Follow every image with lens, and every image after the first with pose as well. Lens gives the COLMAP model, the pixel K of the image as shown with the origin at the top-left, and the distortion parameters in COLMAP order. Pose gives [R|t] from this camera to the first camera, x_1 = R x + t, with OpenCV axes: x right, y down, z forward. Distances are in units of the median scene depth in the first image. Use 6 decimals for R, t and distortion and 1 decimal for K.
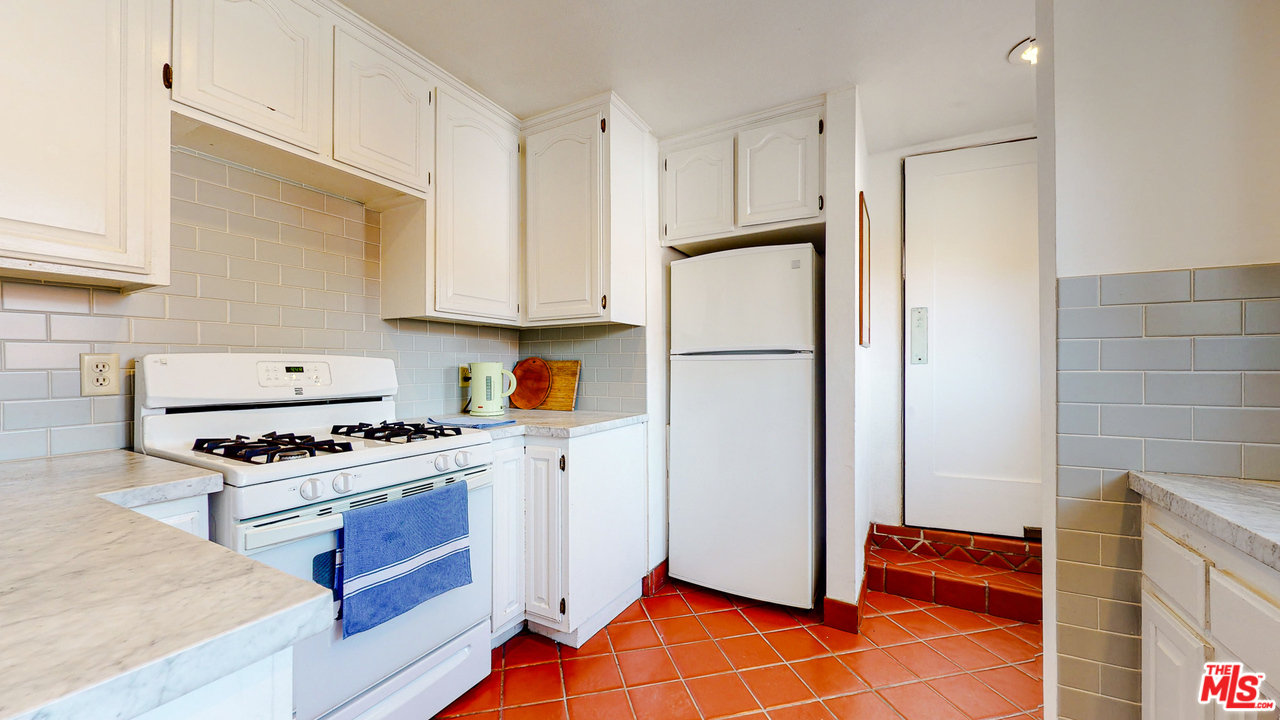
lens RADIAL K [[474.6, 0, 640.7], [0, 474.6, 362.9], [0, 0, 1]] dist [-0.008269, 0.000013]
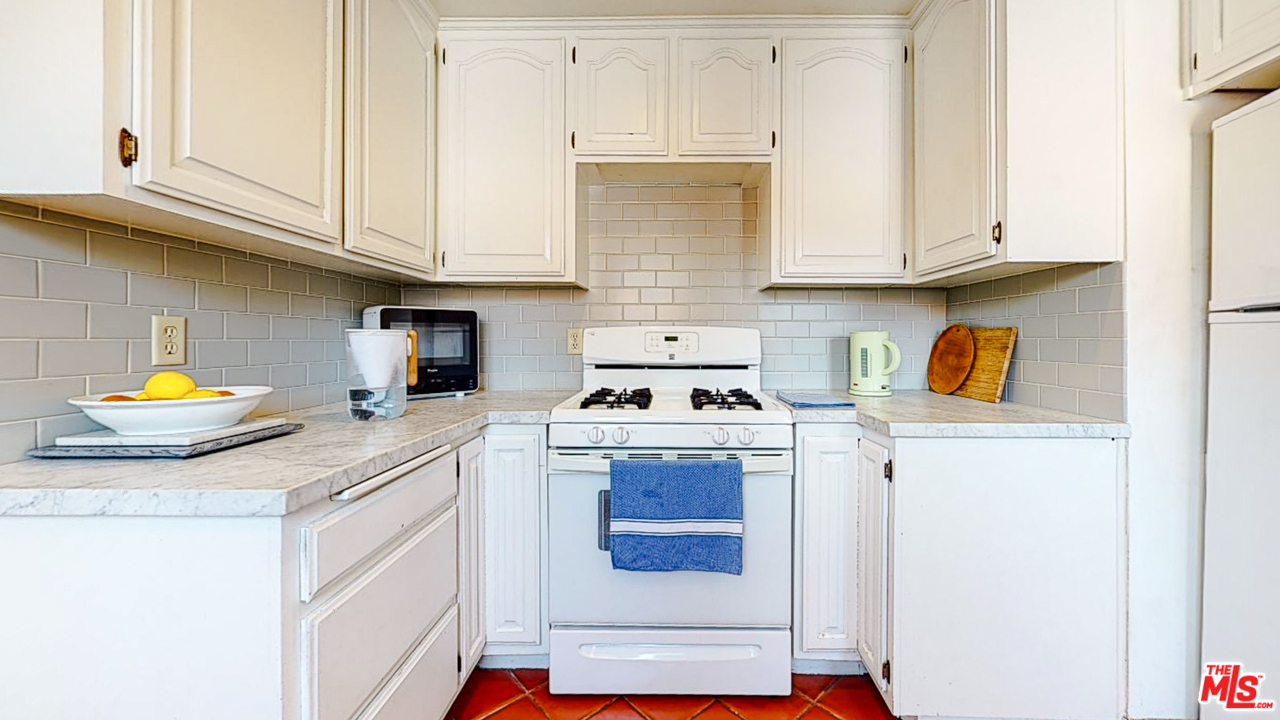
lens RADIAL K [[480.7, 0, 667.6], [0, 480.7, 337.3], [0, 0, 1]] dist [0.001348, 0.000035]
pose [[0.474873, -0.002484, -0.880051, 0.299391], [0.004742, 0.999989, -0.000264, 0.008823], [0.880041, -0.004048, 0.474880, 0.346078]]
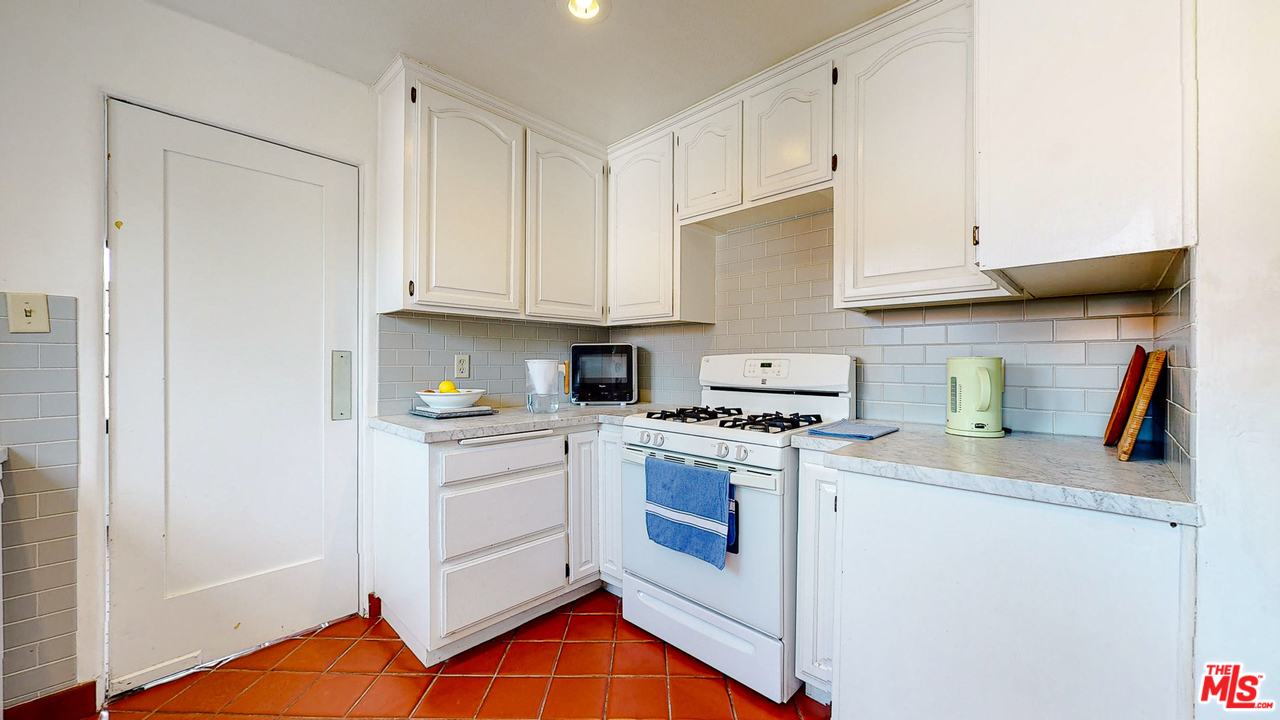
lens RADIAL K [[469.5, 0, 637.1], [0, 469.5, 357.9], [0, 0, 1]] dist [-0.000374, 0.000074]
pose [[-0.268048, -0.007803, -0.963374, 0.543134], [0.007443, 0.999921, -0.010170, 0.003640], [0.963377, -0.009897, -0.267968, 0.858759]]
